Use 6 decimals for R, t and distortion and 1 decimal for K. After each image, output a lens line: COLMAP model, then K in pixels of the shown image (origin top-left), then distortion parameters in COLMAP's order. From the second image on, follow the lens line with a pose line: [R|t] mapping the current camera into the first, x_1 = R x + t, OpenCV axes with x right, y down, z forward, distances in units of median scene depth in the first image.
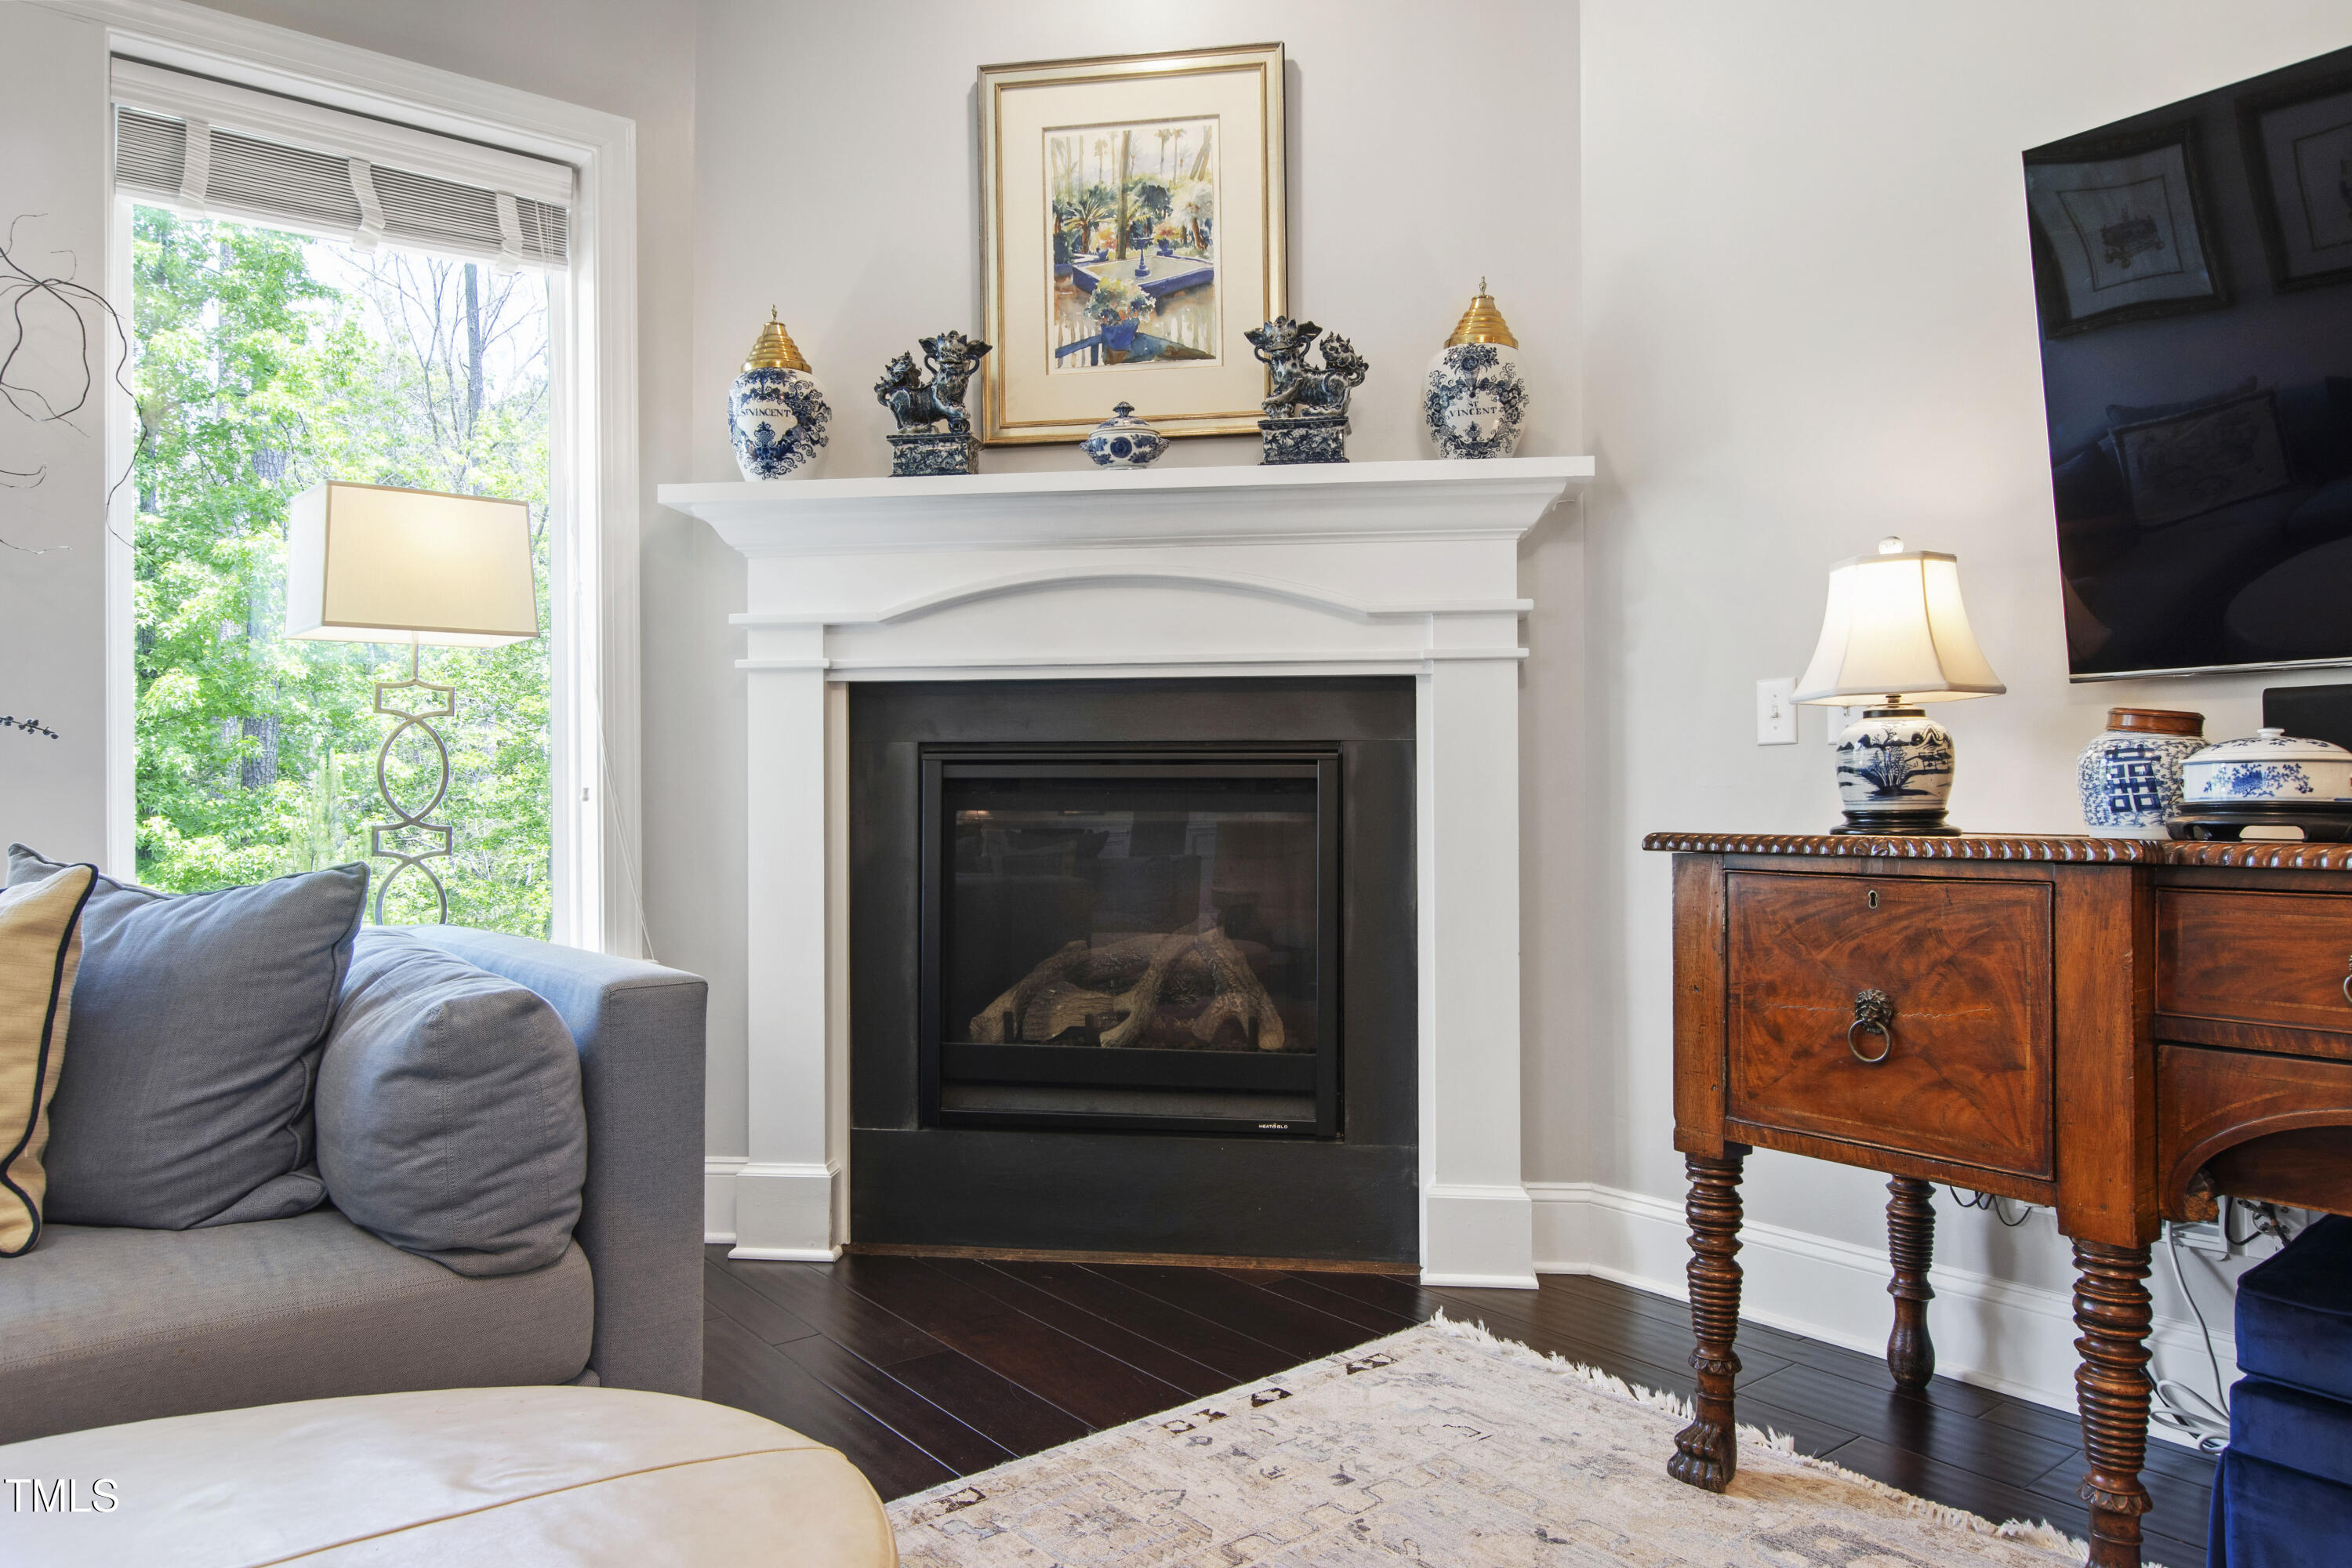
lens RADIAL K [[1517.1, 0, 1186.4], [0, 1517.1, 774.3], [0, 0, 1]] dist [-0.001012, -0.003473]
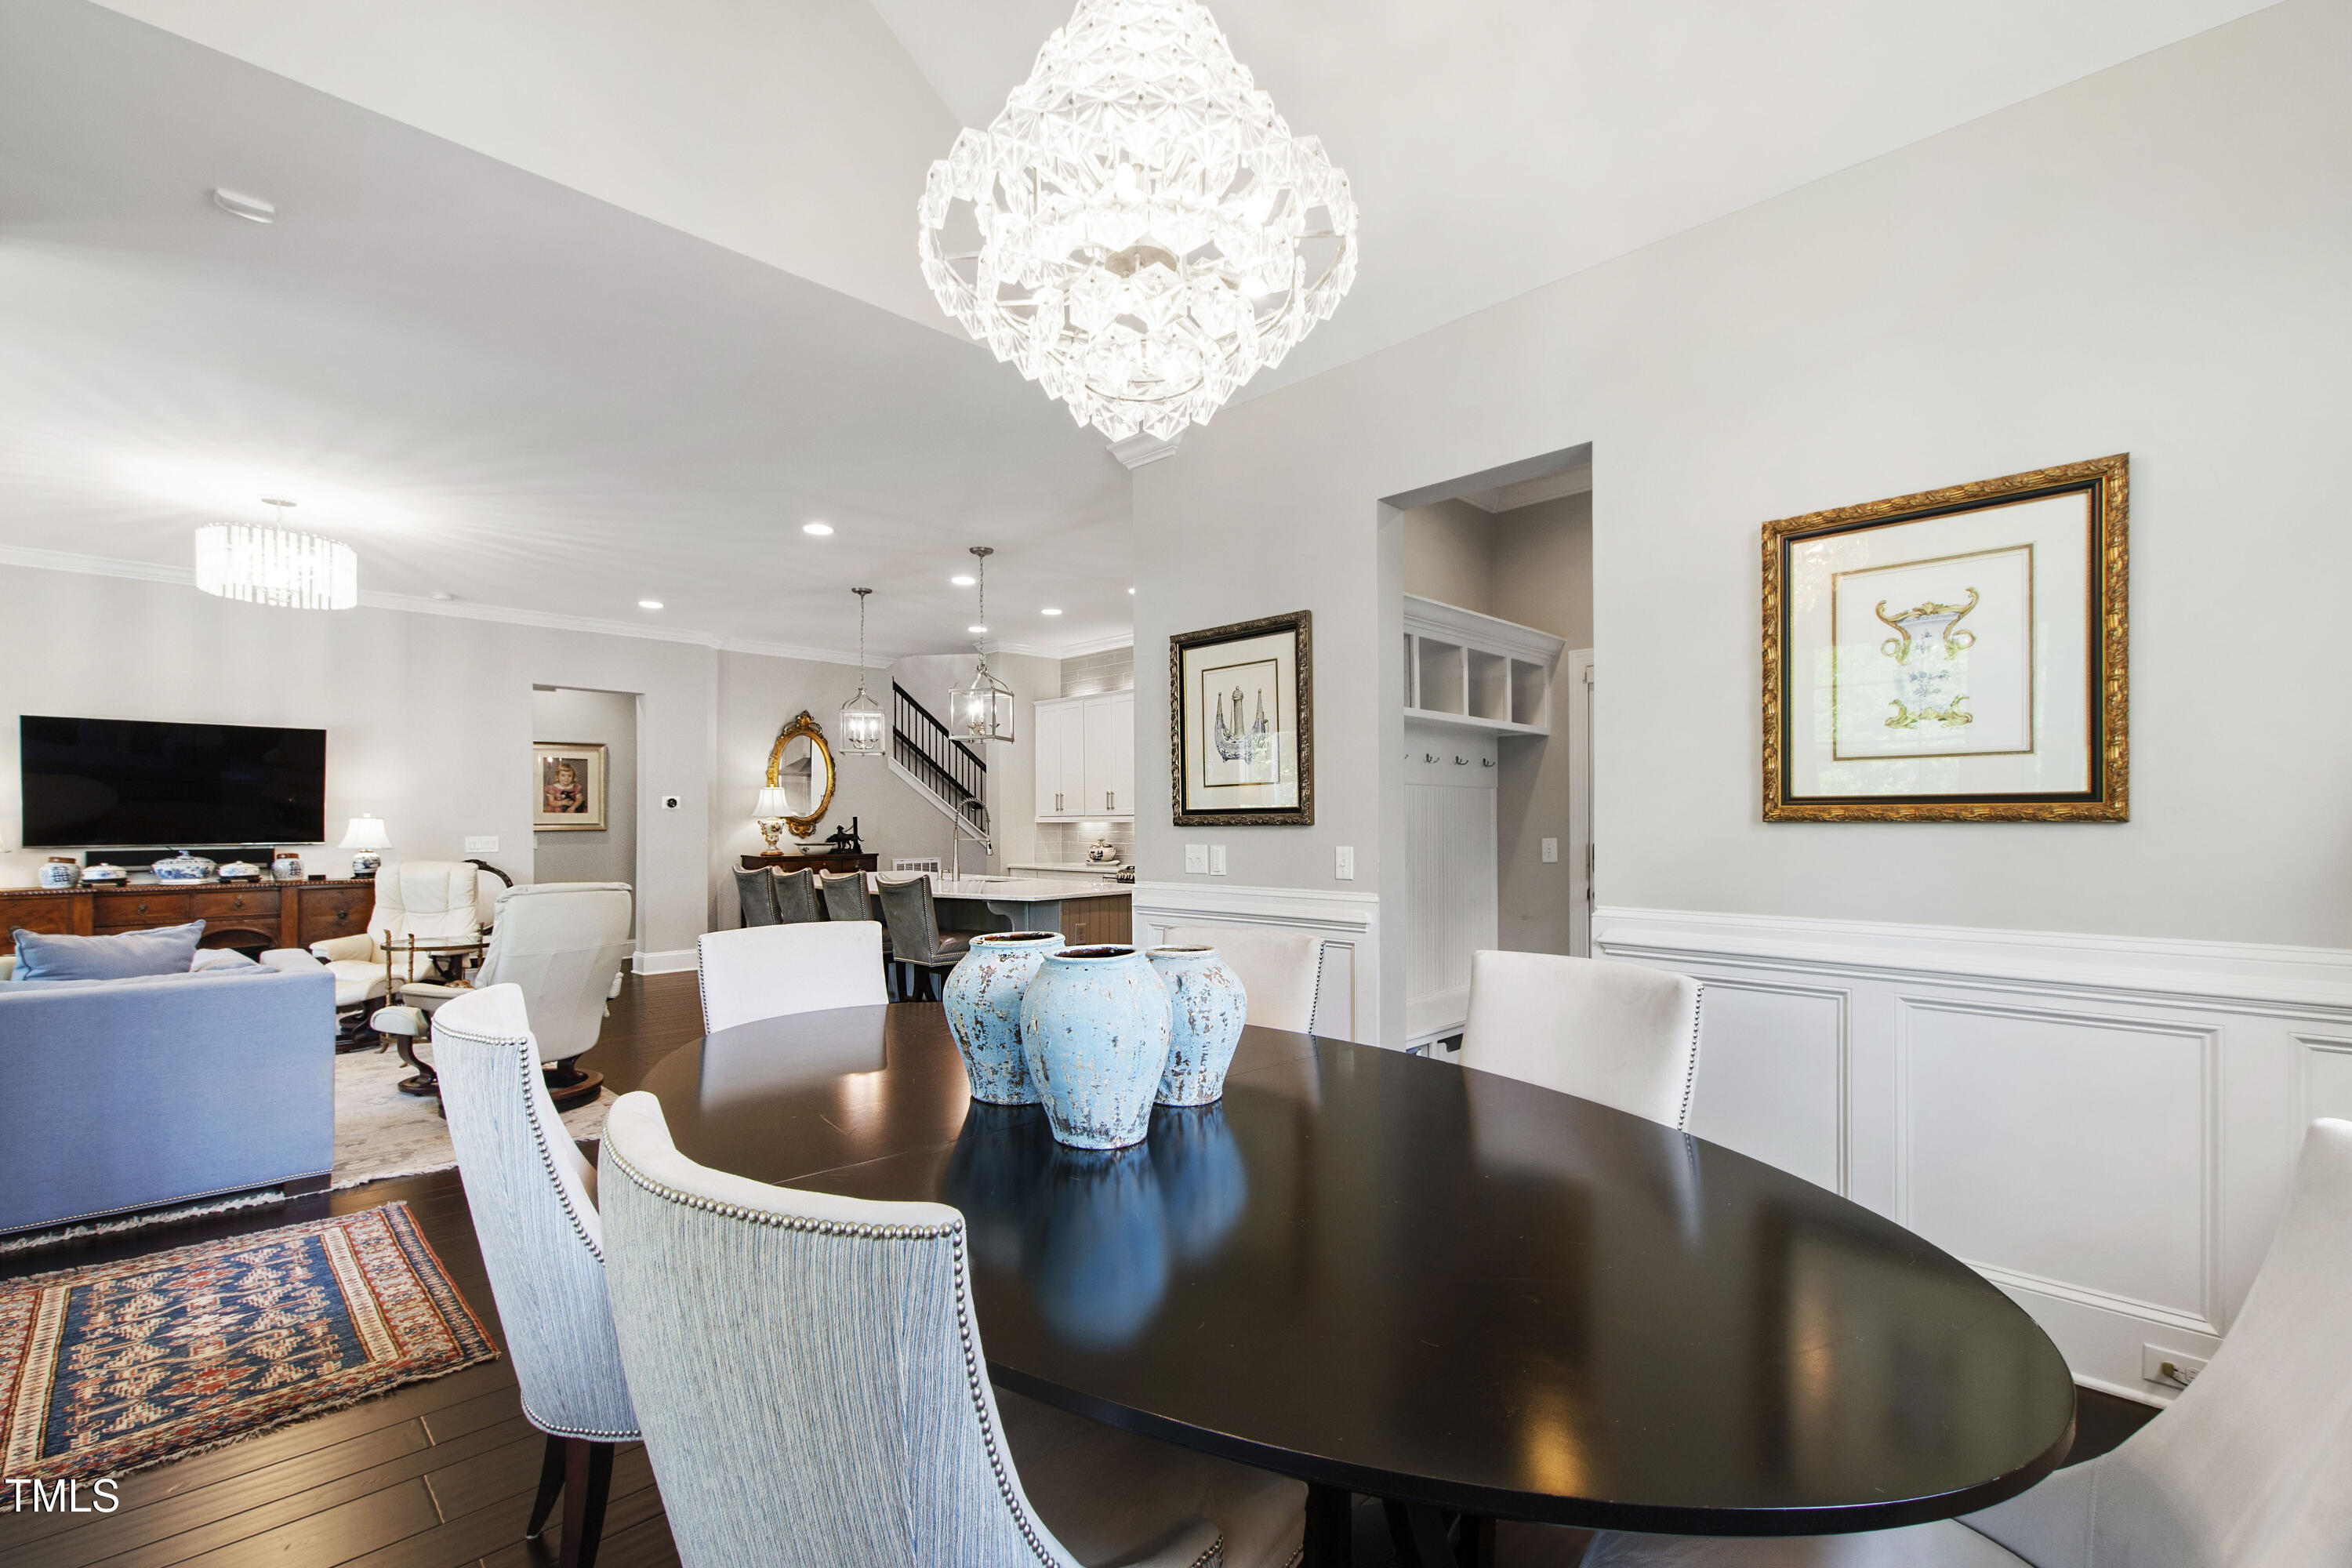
lens RADIAL K [[1022.9, 0, 1158.7], [0, 1022.9, 806.3], [0, 0, 1]] dist [-0.000349, -0.000419]
pose [[-0.106626, 0.022082, 0.994054, -1.713607], [-0.010817, 0.999668, -0.023367, -0.103184], [-0.994240, -0.013244, -0.106352, -1.179915]]
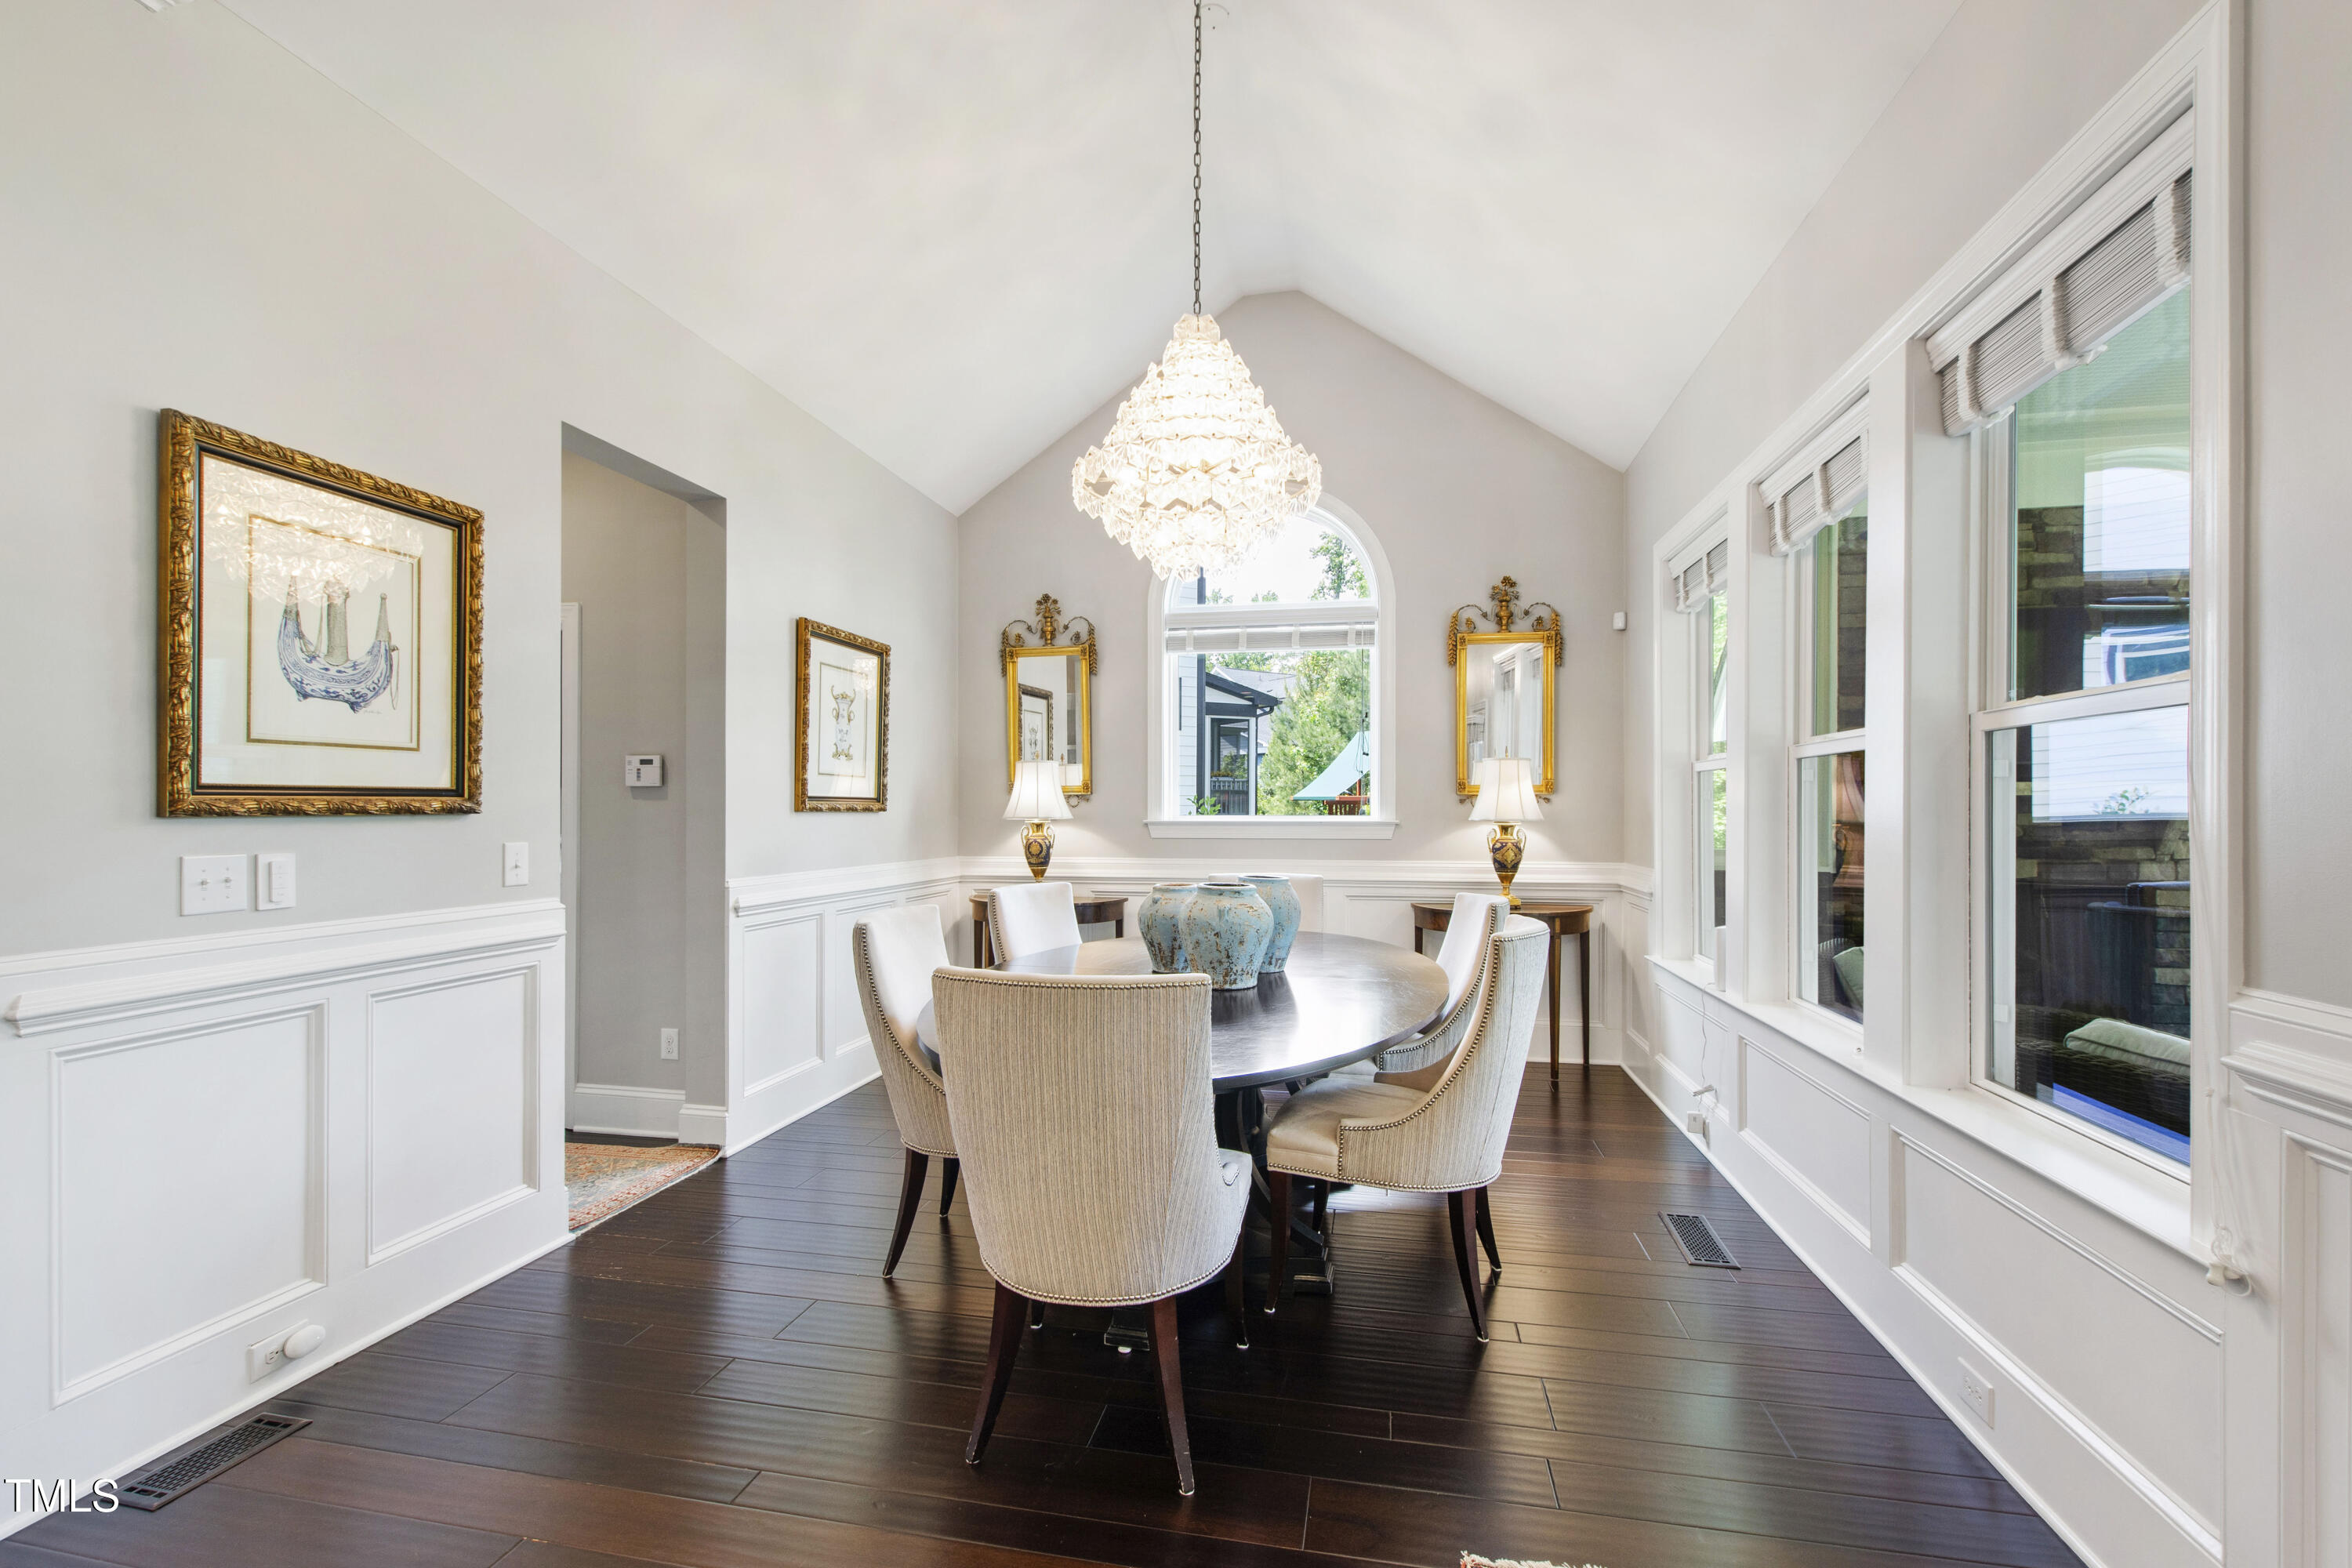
lens RADIAL K [[1022.9, 0, 1183.3], [0, 1022.9, 807.1], [0, 0, 1]] dist [-0.000349, -0.000419]
pose [[-0.757394, 0.004536, -0.652942, -0.479618], [0.015623, 0.999816, -0.011176, -0.098590], [0.652771, -0.018665, -0.757325, -0.479020]]
